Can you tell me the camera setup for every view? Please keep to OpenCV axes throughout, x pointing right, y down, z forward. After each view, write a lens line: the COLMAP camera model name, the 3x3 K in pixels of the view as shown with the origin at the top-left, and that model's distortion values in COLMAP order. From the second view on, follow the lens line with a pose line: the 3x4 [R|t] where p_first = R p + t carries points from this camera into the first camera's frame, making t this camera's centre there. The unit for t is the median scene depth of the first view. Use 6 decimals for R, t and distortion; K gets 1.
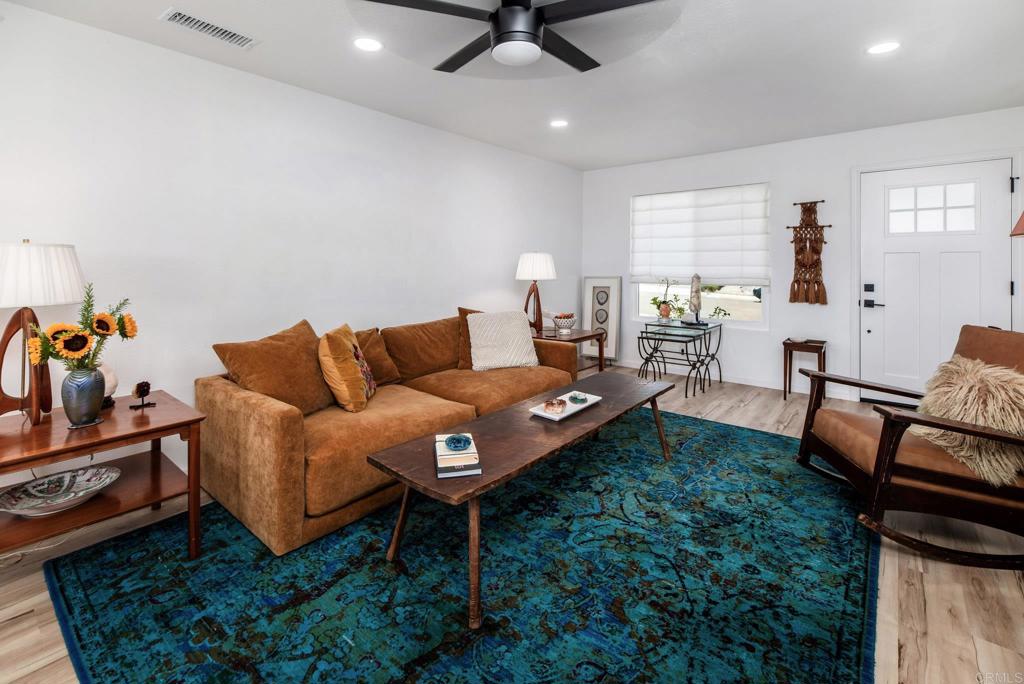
lens RADIAL K [[464.6, 0, 491.0], [0, 464.6, 294.1], [0, 0, 1]] dist [0.006180, 0.000181]
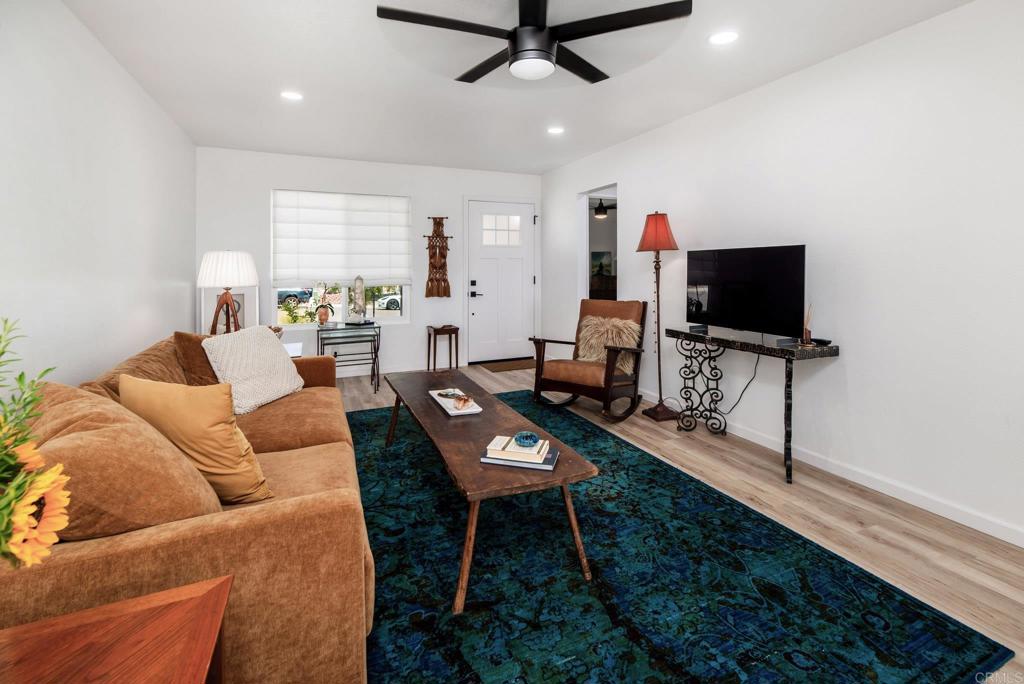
lens RADIAL K [[477.6, 0, 526.3], [0, 477.6, 320.5], [0, 0, 1]] dist [-0.000013, 0.000042]
pose [[0.418907, -0.102610, 0.902213, -0.736698], [0.060798, 0.994535, 0.084880, -0.023170], [-0.905991, 0.019296, 0.422856, 0.414794]]
